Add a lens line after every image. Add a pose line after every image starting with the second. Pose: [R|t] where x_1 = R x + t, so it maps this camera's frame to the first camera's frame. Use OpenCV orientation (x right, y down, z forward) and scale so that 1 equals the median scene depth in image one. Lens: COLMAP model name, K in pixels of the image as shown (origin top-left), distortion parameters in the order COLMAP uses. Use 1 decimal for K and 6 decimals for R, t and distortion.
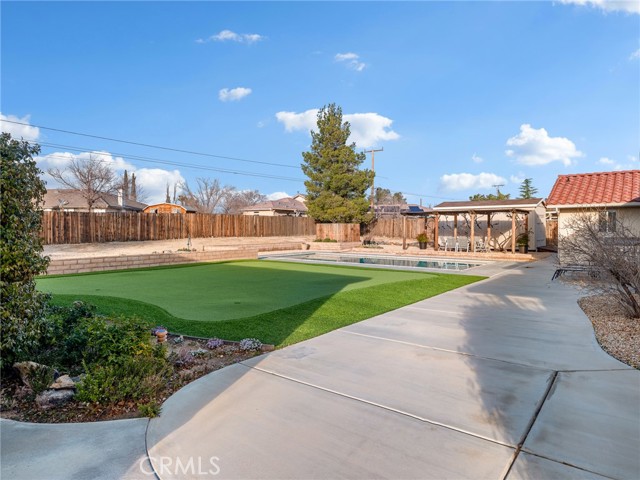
lens RADIAL K [[389.7, 0, 320.0], [0, 389.7, 240.0], [0, 0, 1]] dist [-0.000389, -0.000743]
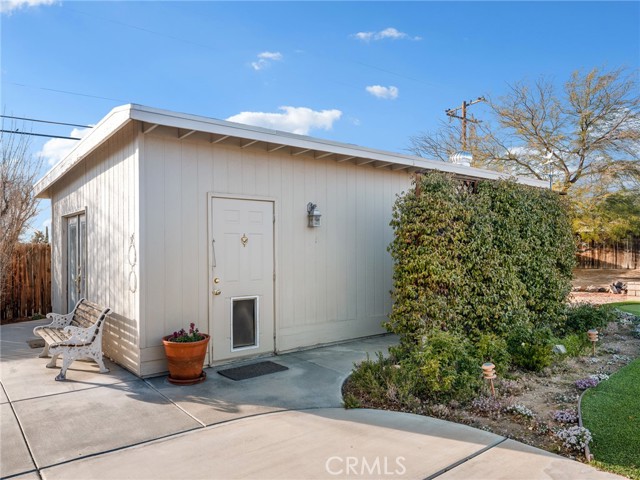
lens RADIAL K [[470.5, 0, 320.0], [0, 470.5, 240.0], [0, 0, 1]] dist [-0.006282, -0.002772]
pose [[-0.191419, -0.015549, -0.981385, 0.108963], [-0.025297, 0.999621, -0.010904, -0.002542], [0.981182, 0.022738, -0.191740, 0.135000]]
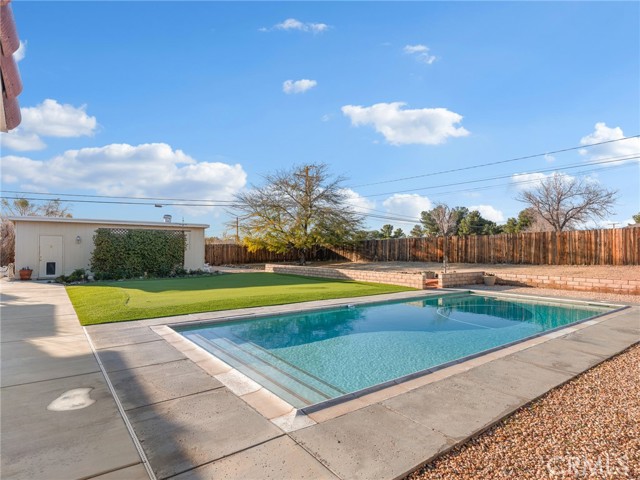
lens RADIAL K [[365.0, 0, 320.0], [0, 365.0, 240.0], [0, 0, 1]] dist [-0.001877, 0.000103]
pose [[-0.247308, -0.026987, -0.968561, 0.403738], [-0.033409, 0.999255, -0.019311, -0.018928], [0.968361, 0.027583, -0.248026, 0.673315]]
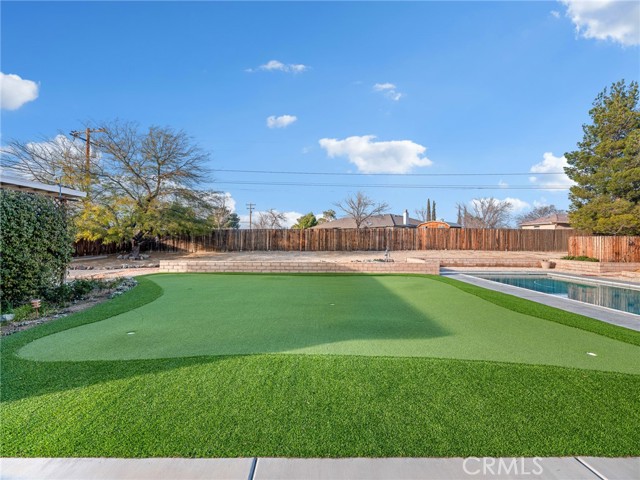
lens RADIAL K [[288.9, 0, 323.6], [0, 288.9, 243.0], [0, 0, 1]] dist [0.001887, 0.000253]
pose [[0.641451, 0.012860, -0.767056, 0.126835], [-0.032941, 0.999399, -0.010792, -0.006329], [0.766456, 0.032190, 0.641489, 0.244404]]
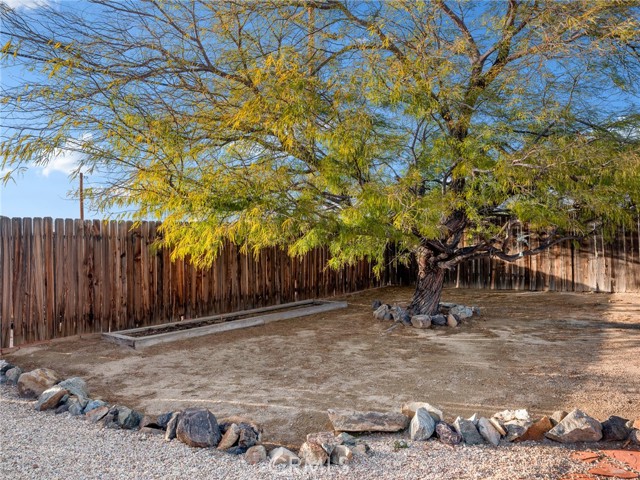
lens RADIAL K [[494.2, 0, 320.0], [0, 494.2, 240.0], [0, 0, 1]] dist [0.001430, 0.000046]
pose [[-0.026532, -0.010830, -0.999589, -0.362325], [-0.020557, 0.999736, -0.010286, -0.008190], [0.999437, 0.020276, -0.026748, 0.280512]]
